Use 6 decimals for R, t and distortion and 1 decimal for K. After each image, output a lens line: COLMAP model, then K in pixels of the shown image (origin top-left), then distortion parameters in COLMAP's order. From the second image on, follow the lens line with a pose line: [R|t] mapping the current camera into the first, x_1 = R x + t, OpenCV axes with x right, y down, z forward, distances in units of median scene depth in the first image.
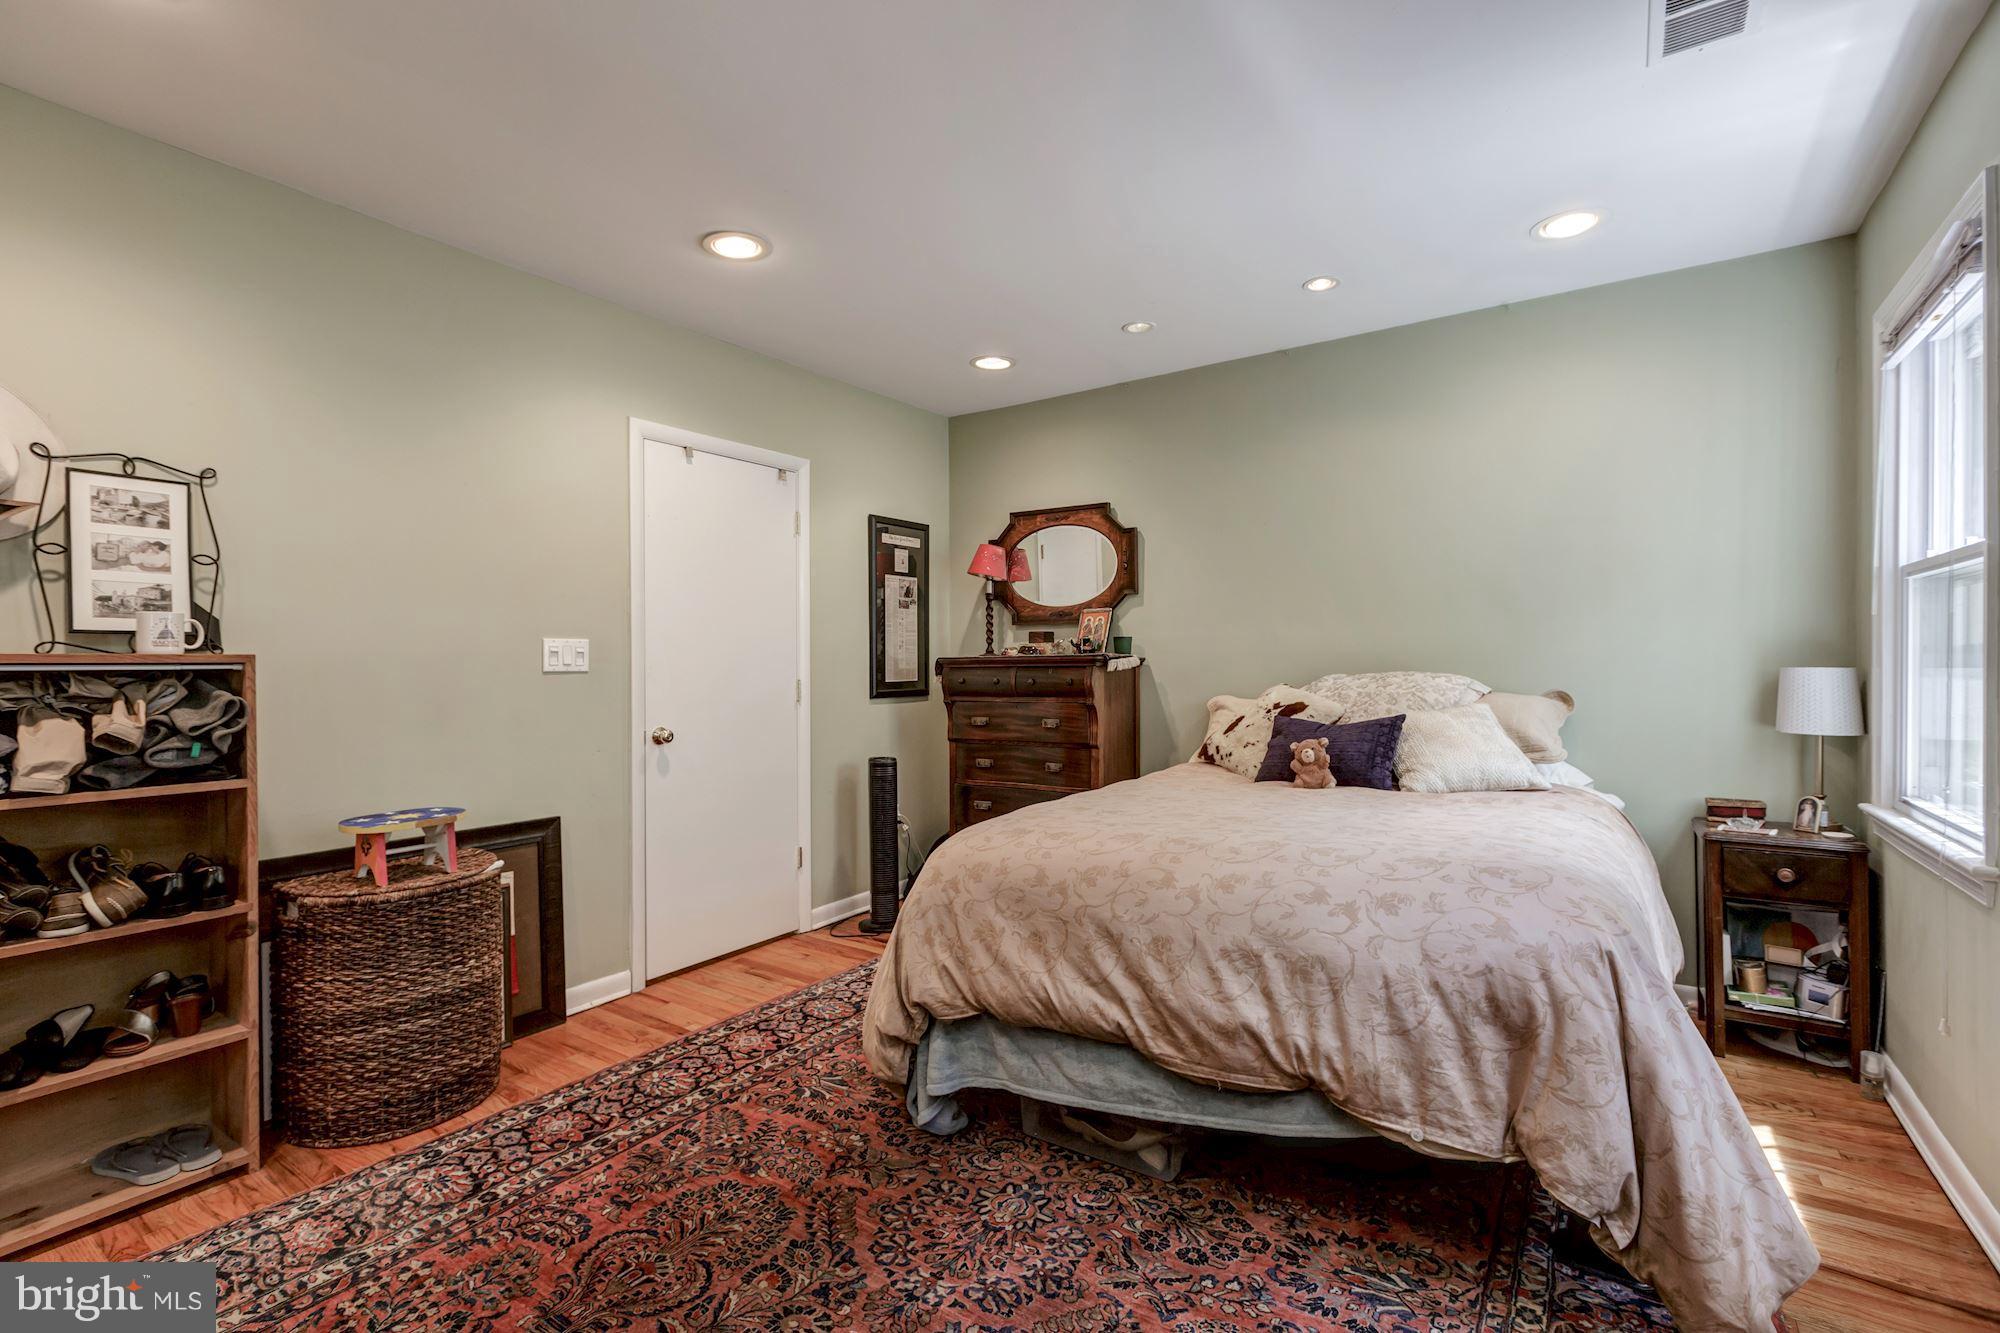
lens RADIAL K [[884.1, 0, 1006.8], [0, 884.1, 668.5], [0, 0, 1]] dist [-0.000154, 0.000068]
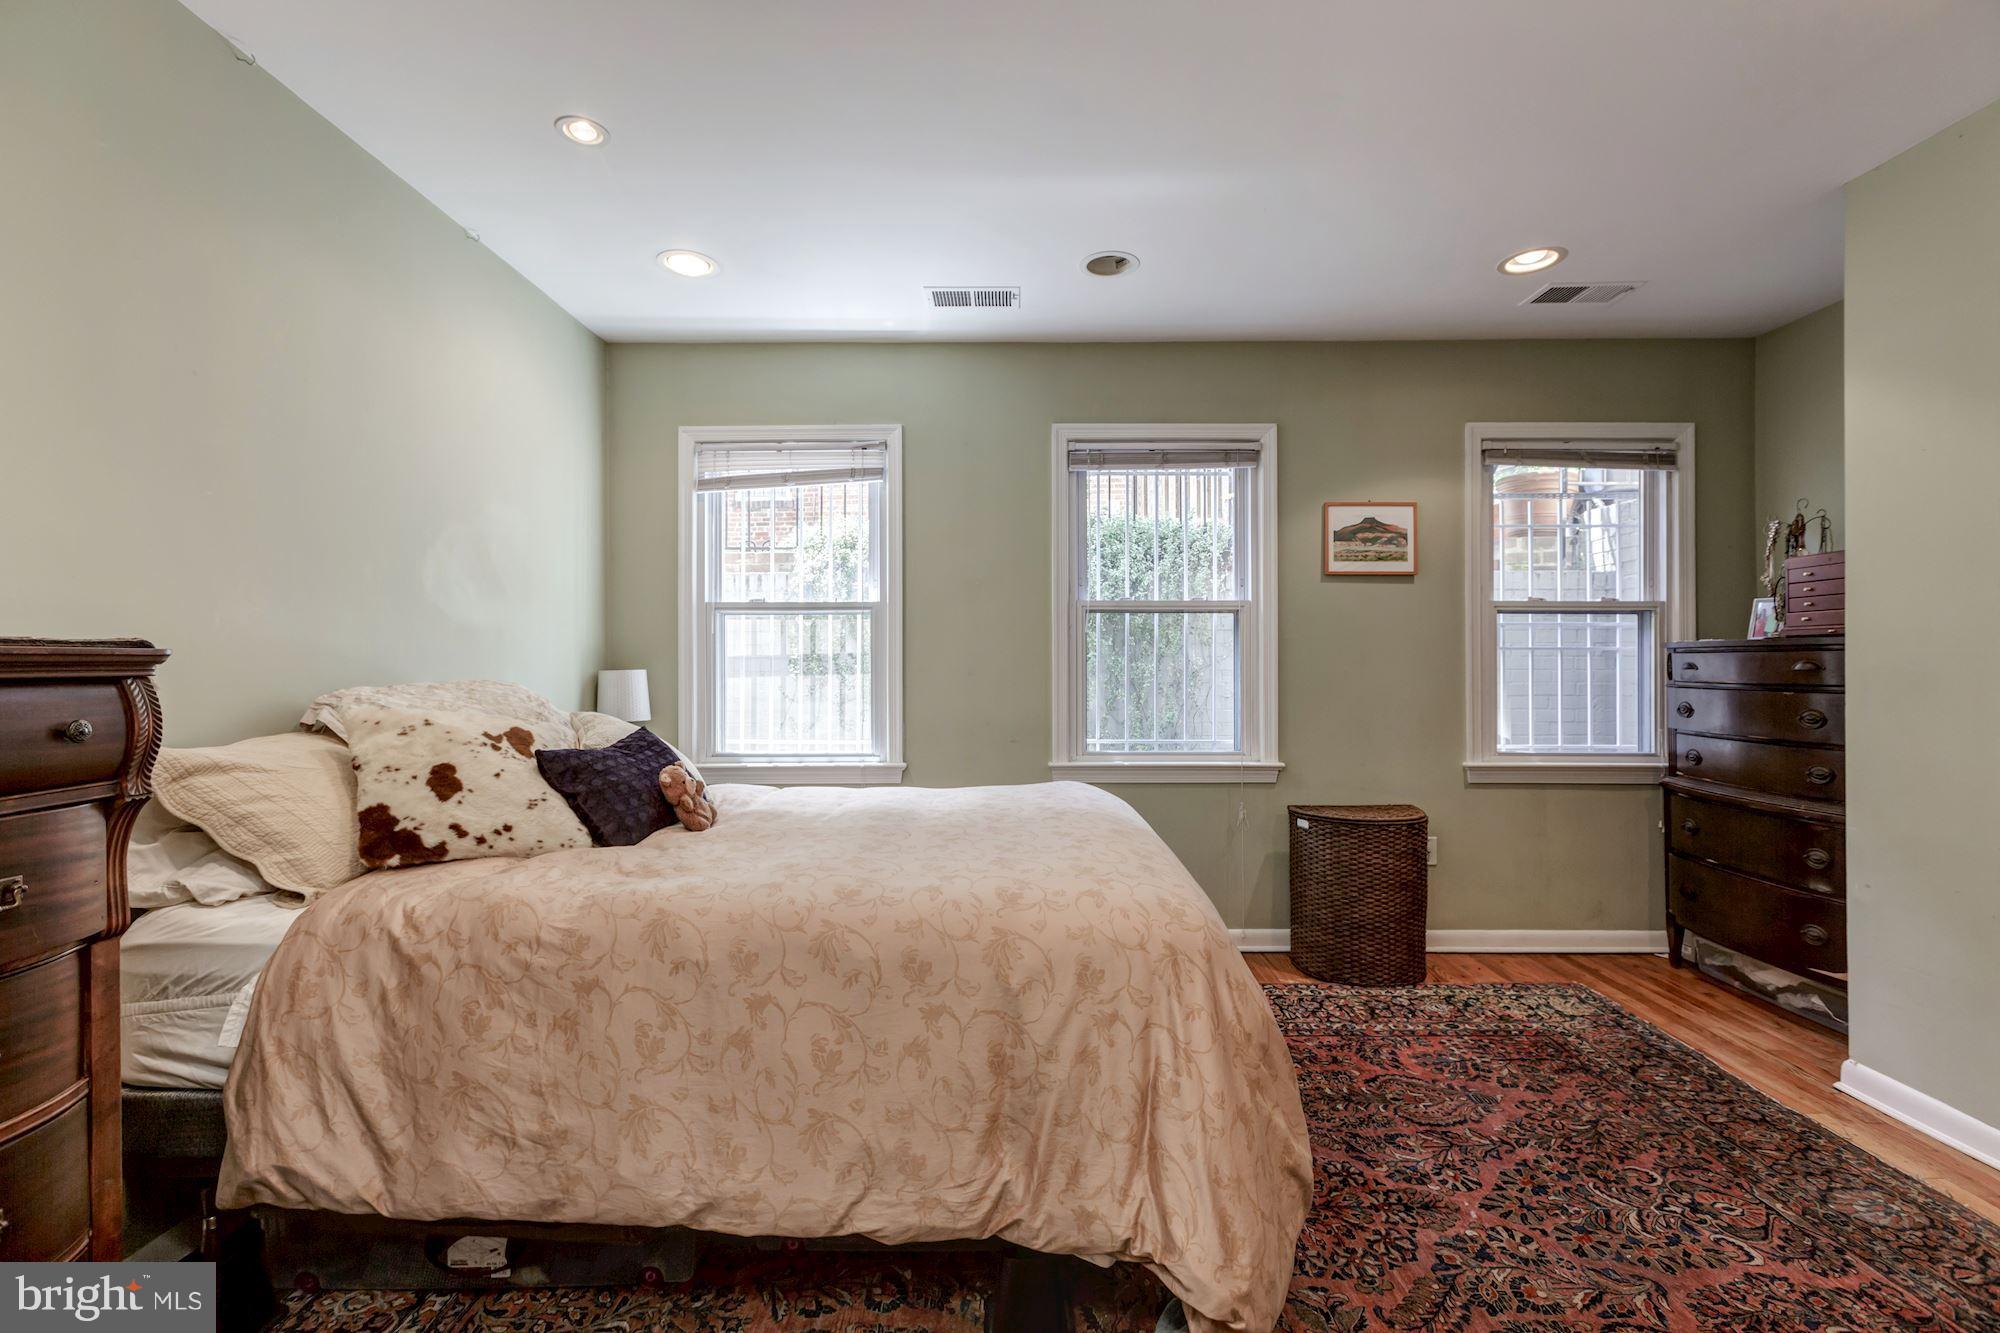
lens RADIAL K [[884.1, 0, 1006.7], [0, 884.1, 658.4], [0, 0, 1]] dist [-0.000154, 0.000068]
pose [[-0.559990, -0.001973, 0.828497, -0.718131], [0.006773, 0.999953, 0.006959, -0.015024], [-0.828472, 0.009509, -0.559950, 1.938682]]
